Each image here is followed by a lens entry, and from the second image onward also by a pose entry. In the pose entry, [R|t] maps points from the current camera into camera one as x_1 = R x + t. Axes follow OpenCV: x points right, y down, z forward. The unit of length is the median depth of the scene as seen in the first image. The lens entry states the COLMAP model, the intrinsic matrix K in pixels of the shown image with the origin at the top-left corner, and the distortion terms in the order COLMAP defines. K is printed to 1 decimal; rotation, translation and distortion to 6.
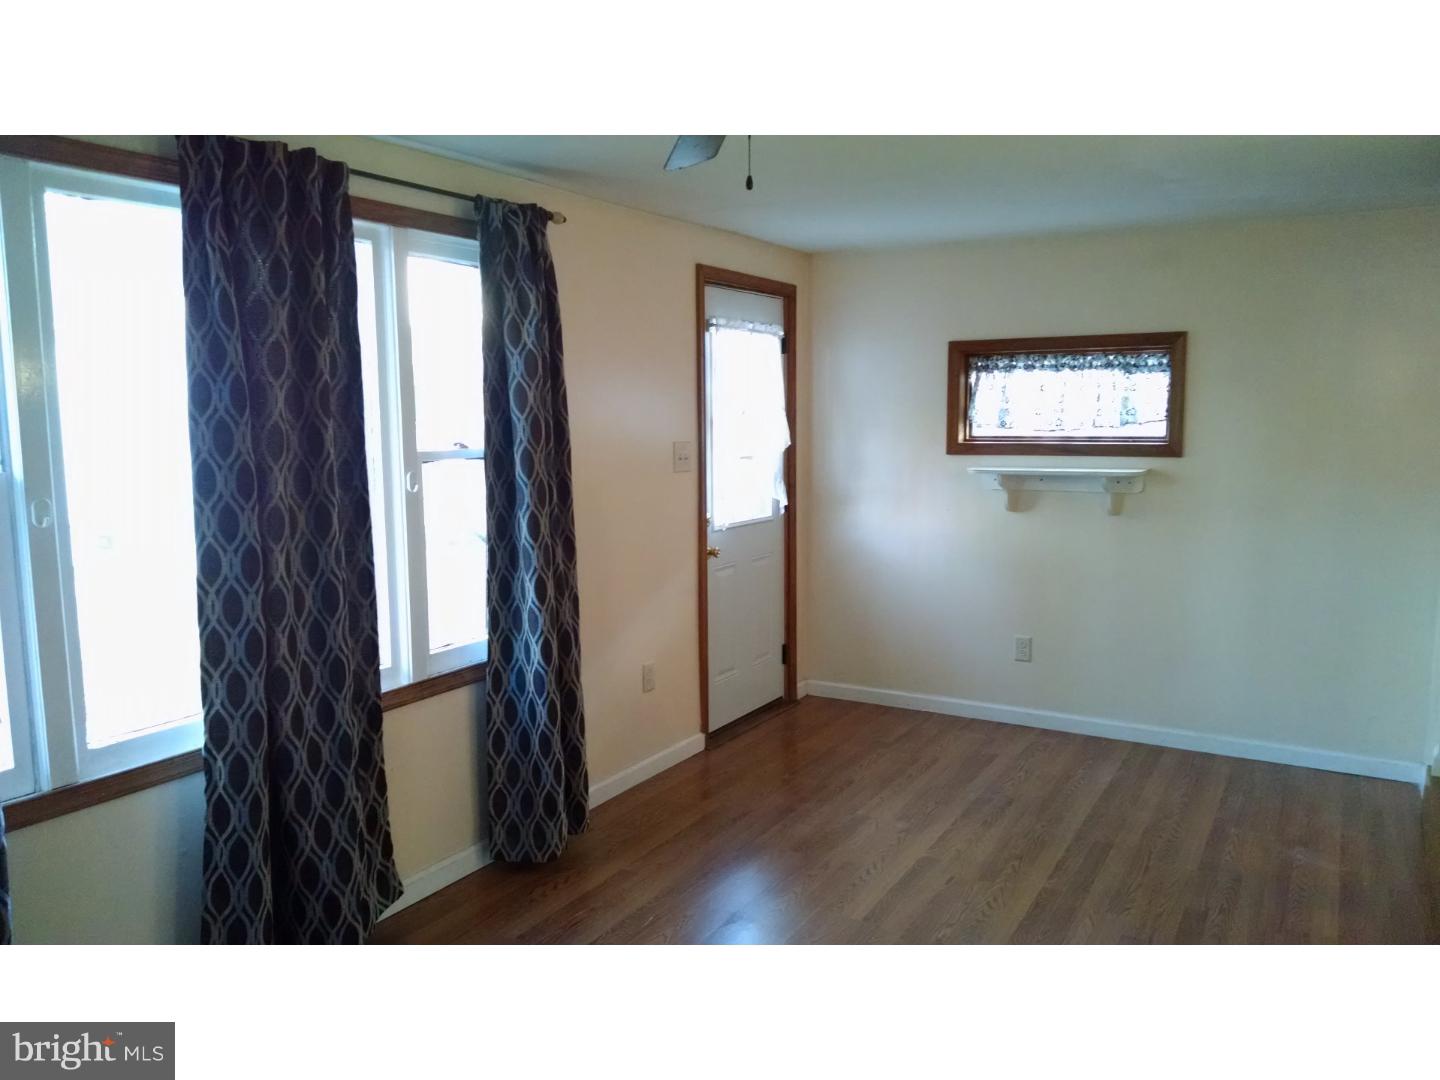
lens RADIAL K [[1097.6, 0, 717.4], [0, 1097.6, 538.4], [0, 0, 1]] dist [0.030805, -0.085564]
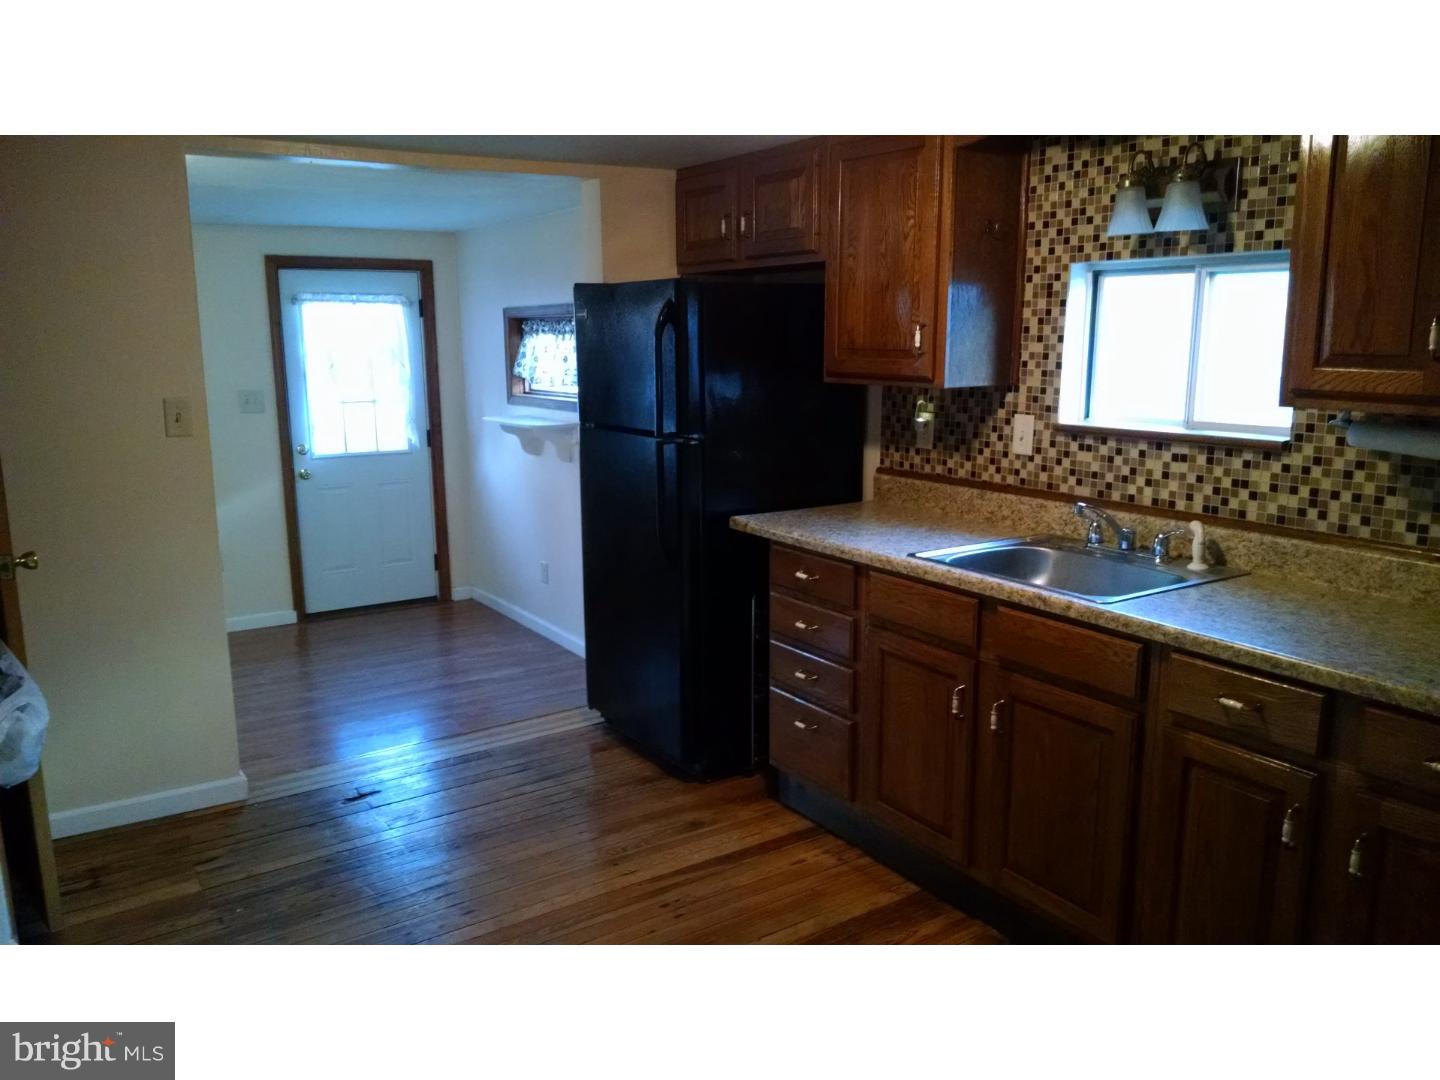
lens RADIAL K [[1097.6, 0, 691.8], [0, 1097.6, 539.3], [0, 0, 1]] dist [0.030805, -0.085564]
pose [[0.899171, 0.082654, -0.429720, 0.948959], [-0.052017, 0.995226, 0.082584, -0.041416], [0.434494, -0.051905, 0.899178, 0.014582]]
